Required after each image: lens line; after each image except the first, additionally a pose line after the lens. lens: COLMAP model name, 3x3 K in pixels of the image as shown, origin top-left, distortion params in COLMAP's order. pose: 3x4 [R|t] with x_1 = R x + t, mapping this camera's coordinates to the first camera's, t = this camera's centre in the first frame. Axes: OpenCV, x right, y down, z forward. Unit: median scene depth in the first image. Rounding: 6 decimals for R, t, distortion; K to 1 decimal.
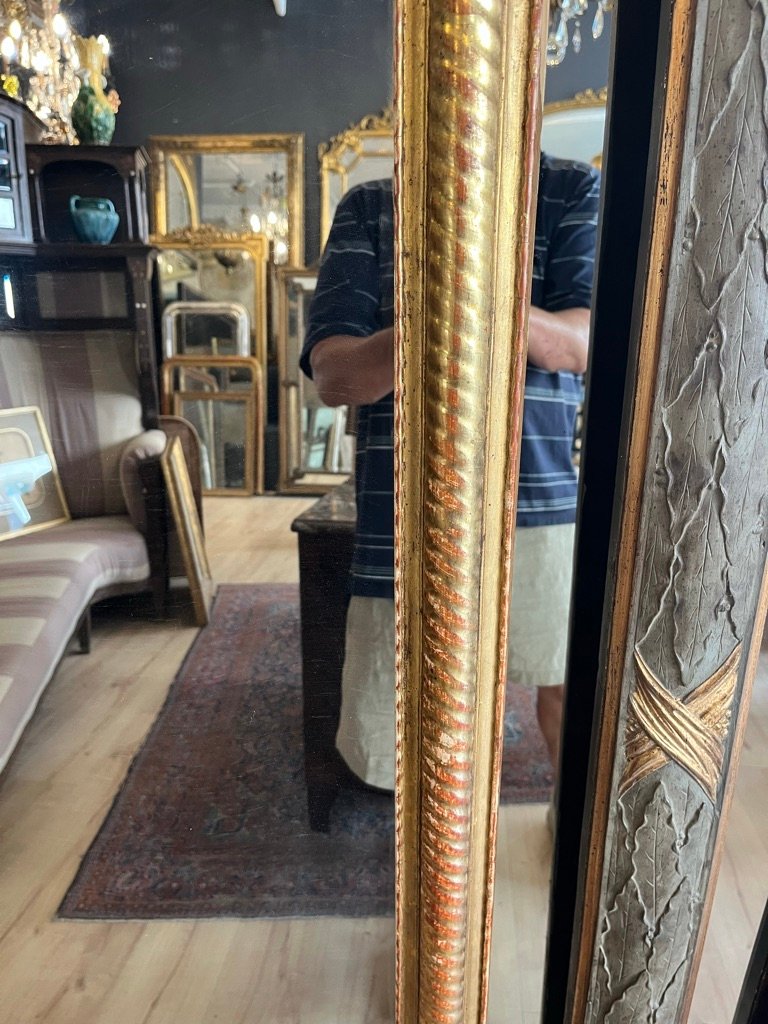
lens RADIAL K [[772.8, 0, 391.0], [0, 772.8, 511.9], [0, 0, 1]] dist [0.079019, -0.118701]
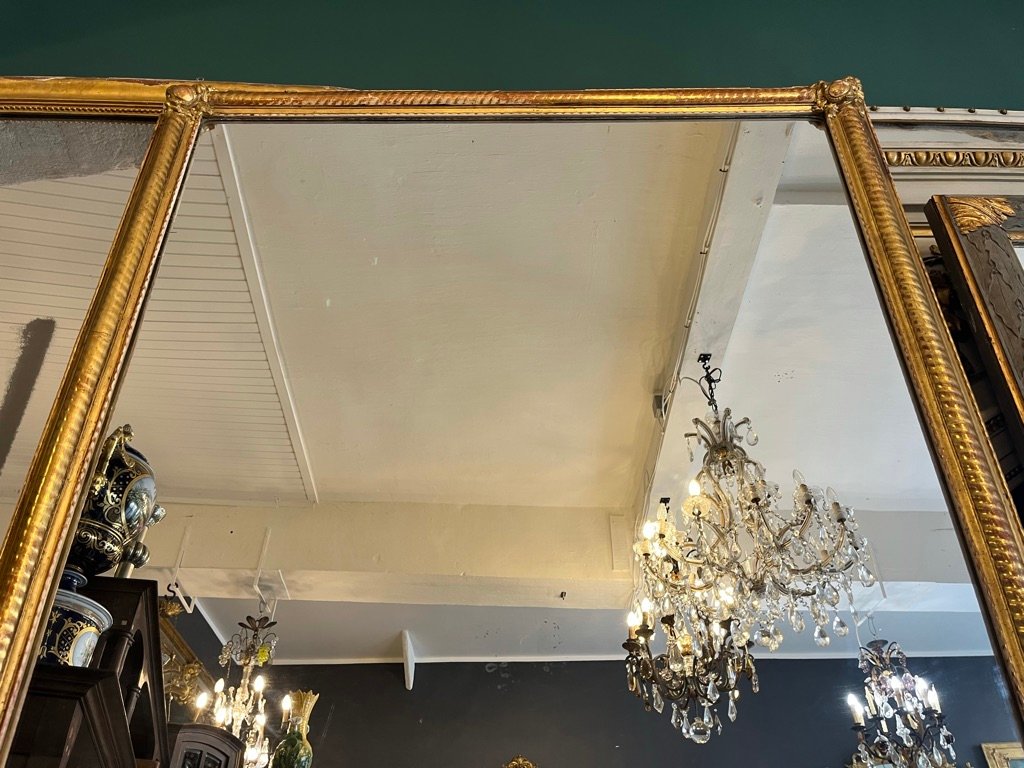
lens RADIAL K [[787.4, 0, 512.7], [0, 787.4, 408.3], [0, 0, 1]] dist [0.067908, -0.078756]
pose [[0.994720, 0.055266, 0.086470, -0.187240], [0.035831, 0.602533, -0.797289, 0.099488], [-0.096164, 0.796178, 0.597372, -0.090518]]
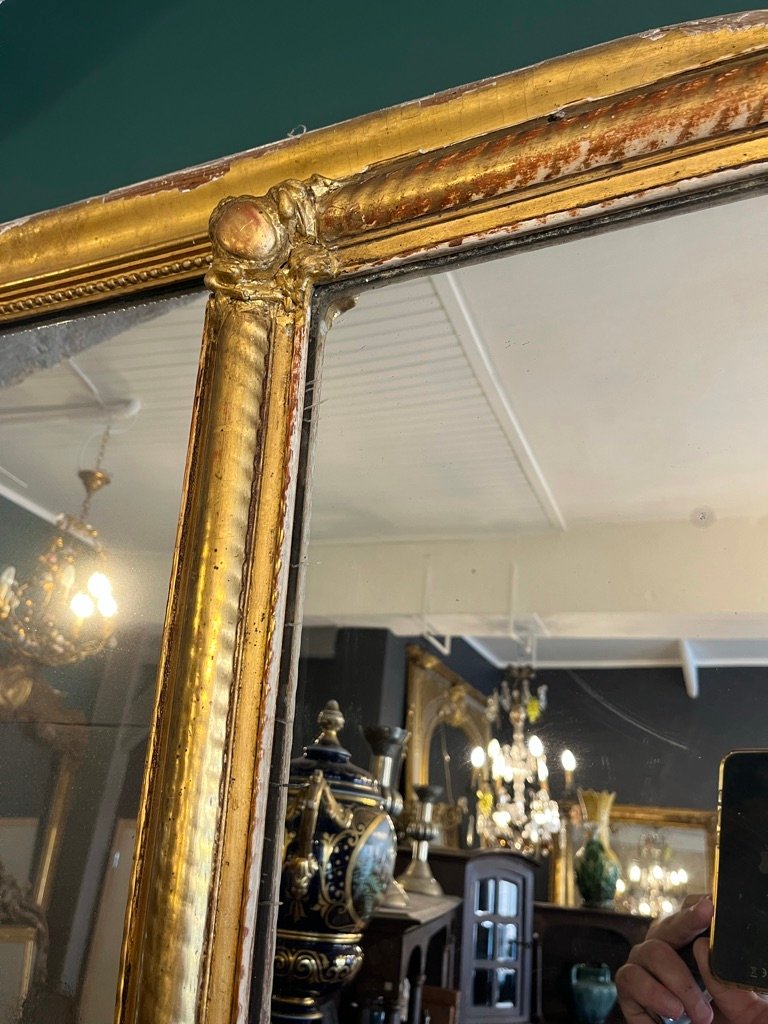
lens RADIAL K [[787.4, 0, 387.5], [0, 787.4, 532.3], [0, 0, 1]] dist [0.067908, -0.078756]
pose [[0.941666, -0.051800, -0.332538, -0.265108], [-0.163824, 0.792564, -0.587370, -0.214364], [0.293984, 0.607585, 0.737845, -0.018822]]
